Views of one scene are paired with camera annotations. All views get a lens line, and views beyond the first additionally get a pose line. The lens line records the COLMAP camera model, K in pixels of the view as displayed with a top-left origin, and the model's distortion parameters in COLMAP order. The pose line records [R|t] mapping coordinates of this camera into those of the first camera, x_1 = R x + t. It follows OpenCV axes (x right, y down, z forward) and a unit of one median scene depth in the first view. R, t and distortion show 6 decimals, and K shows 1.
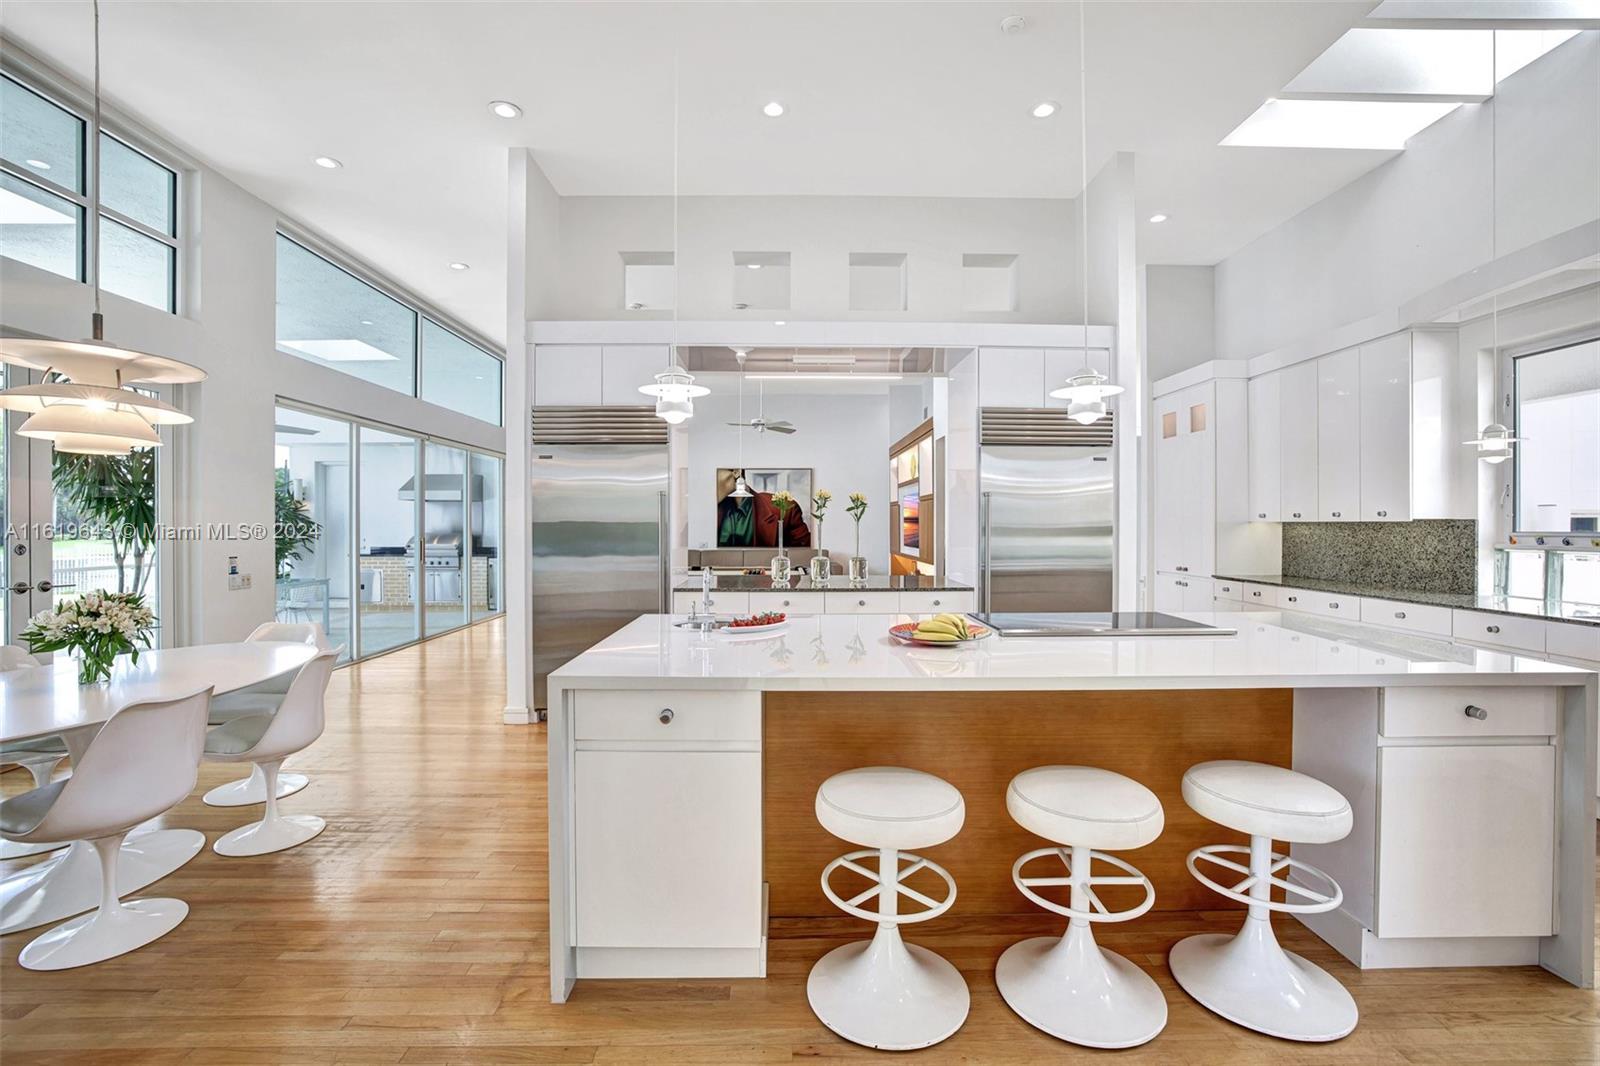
lens RADIAL K [[696.7, 0, 796.2], [0, 696.7, 534.3], [0, 0, 1]] dist [-0.042011, 0.011529]
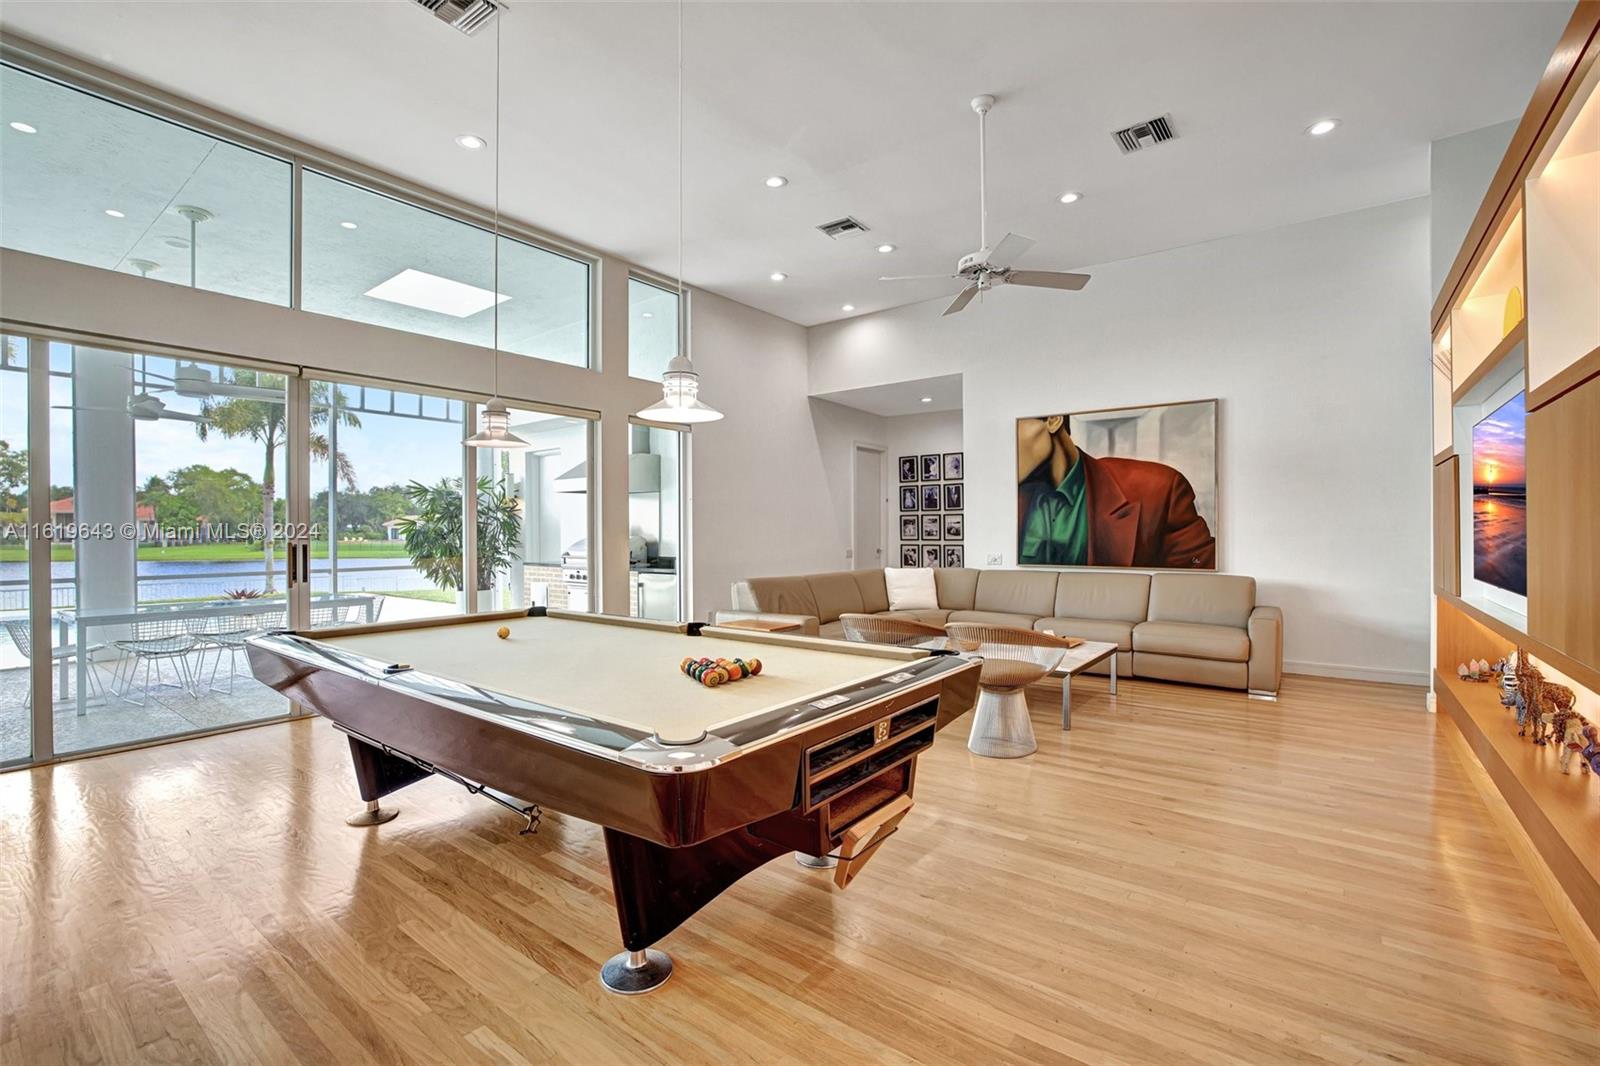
lens RADIAL K [[709.3, 0, 789.8], [0, 709.3, 537.9], [0, 0, 1]] dist [-0.026723, 0.000267]
pose [[0.781556, 0.003437, -0.623826, 0.239286], [-0.005622, 0.999983, -0.001535, -0.000813], [0.623810, 0.004707, 0.781562, 1.238433]]
